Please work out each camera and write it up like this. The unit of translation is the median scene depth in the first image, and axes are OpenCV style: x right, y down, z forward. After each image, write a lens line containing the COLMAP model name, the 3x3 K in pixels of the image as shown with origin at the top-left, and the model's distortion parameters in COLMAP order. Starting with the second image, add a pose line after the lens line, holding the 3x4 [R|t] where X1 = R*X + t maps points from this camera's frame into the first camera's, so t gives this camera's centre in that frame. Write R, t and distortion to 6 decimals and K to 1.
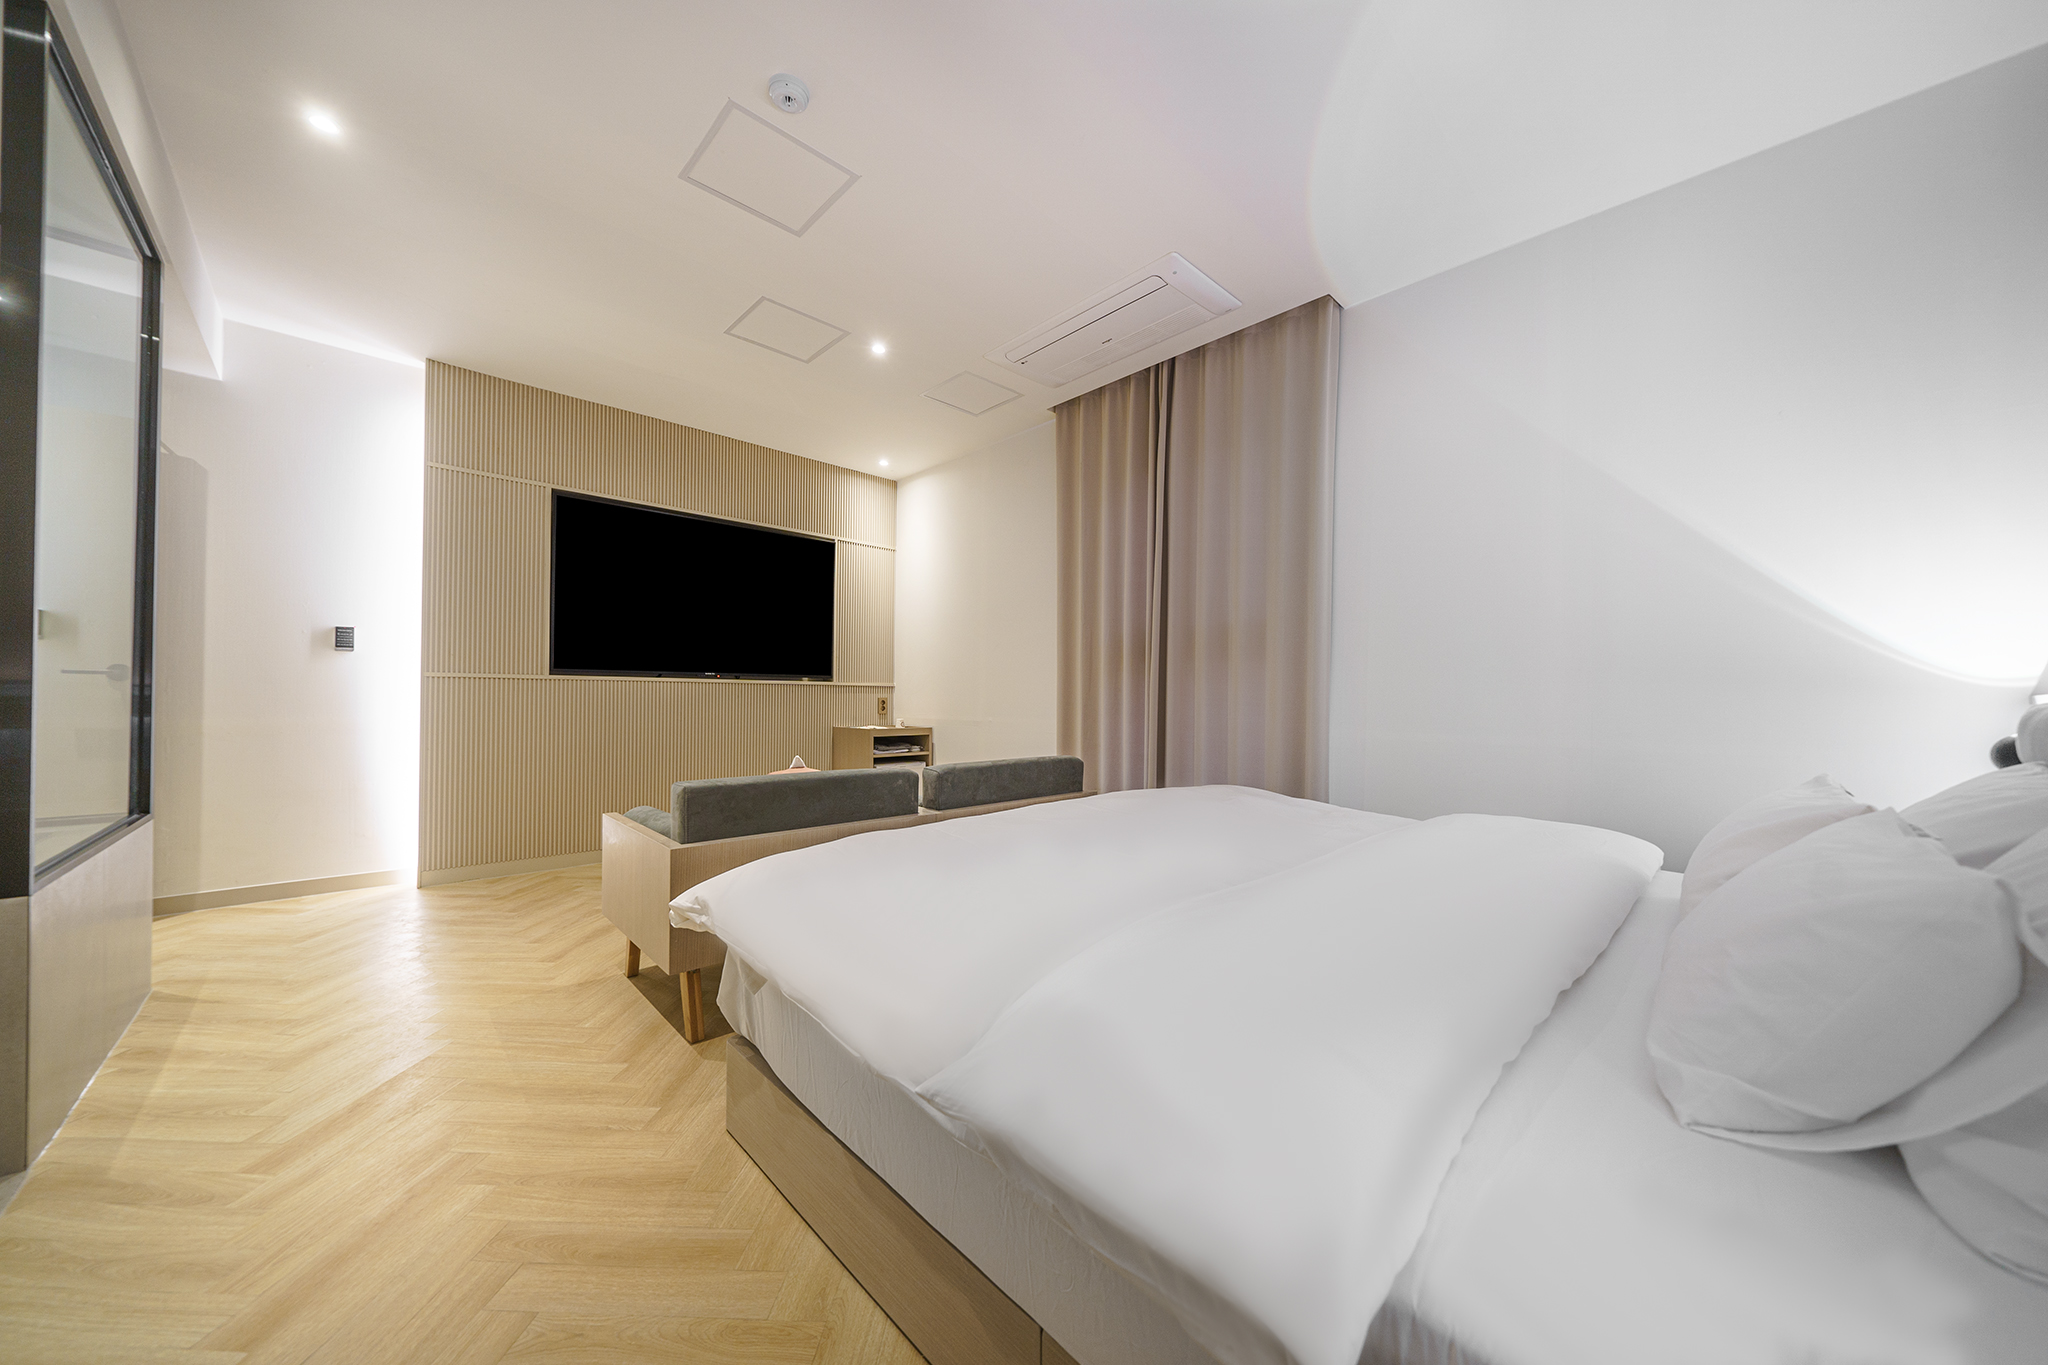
lens RADIAL K [[696.1, 0, 1020.0], [0, 696.1, 694.3], [0, 0, 1]] dist [-0.006203, -0.000004]
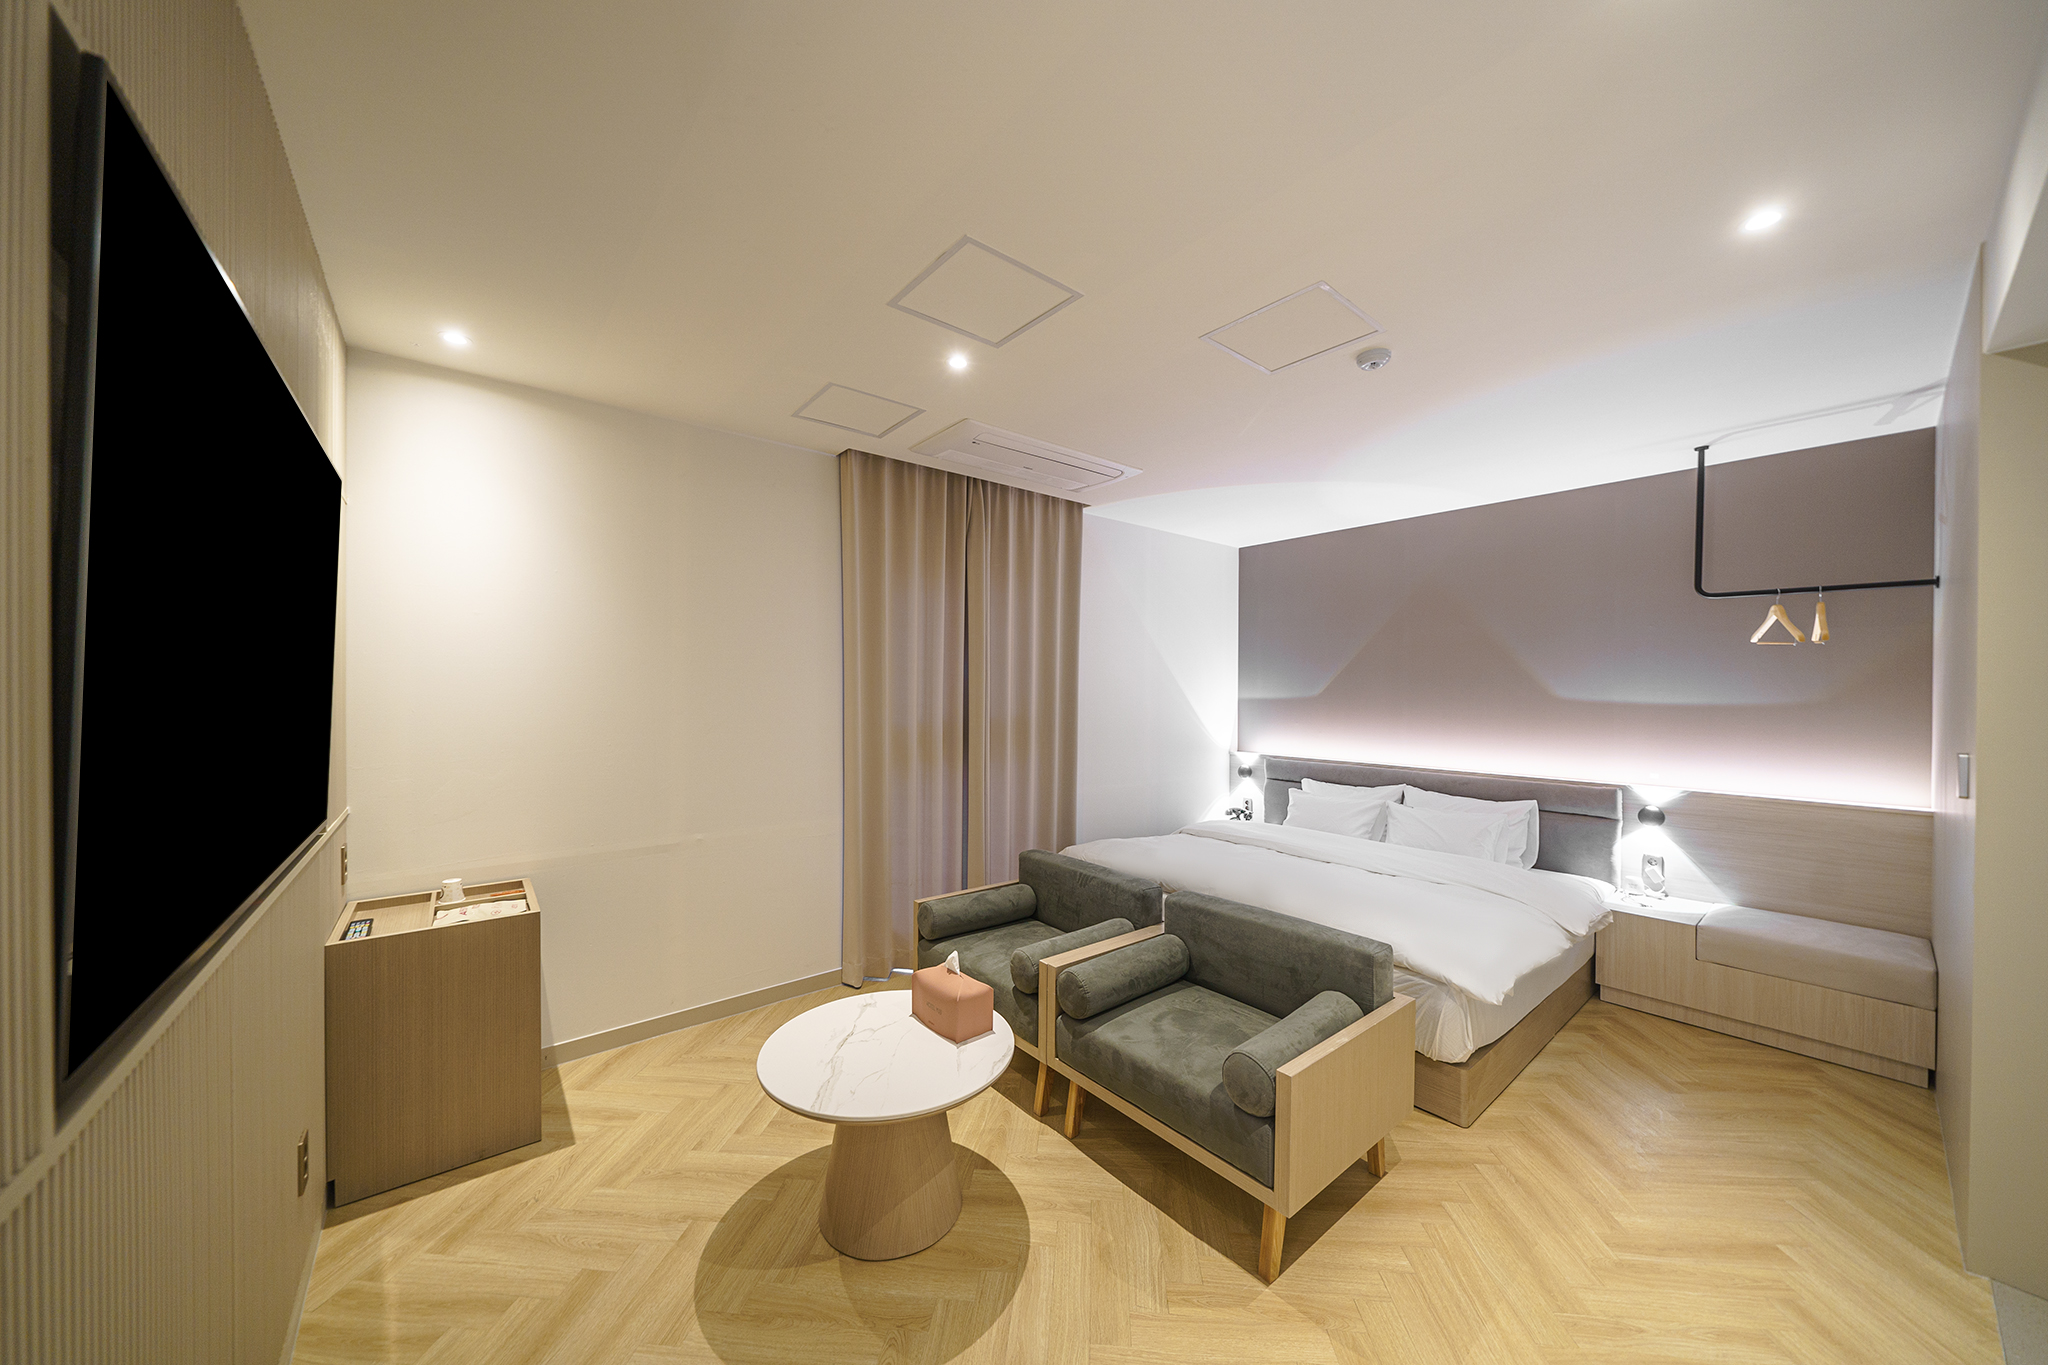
lens RADIAL K [[702.7, 0, 1023.8], [0, 702.7, 695.0], [0, 0, 1]] dist [-0.001612, -0.000141]
pose [[0.078415, -0.010955, 0.996861, -1.881943], [-0.011256, 0.999866, 0.011873, -0.311292], [-0.996857, -0.012151, 0.078281, 1.728175]]
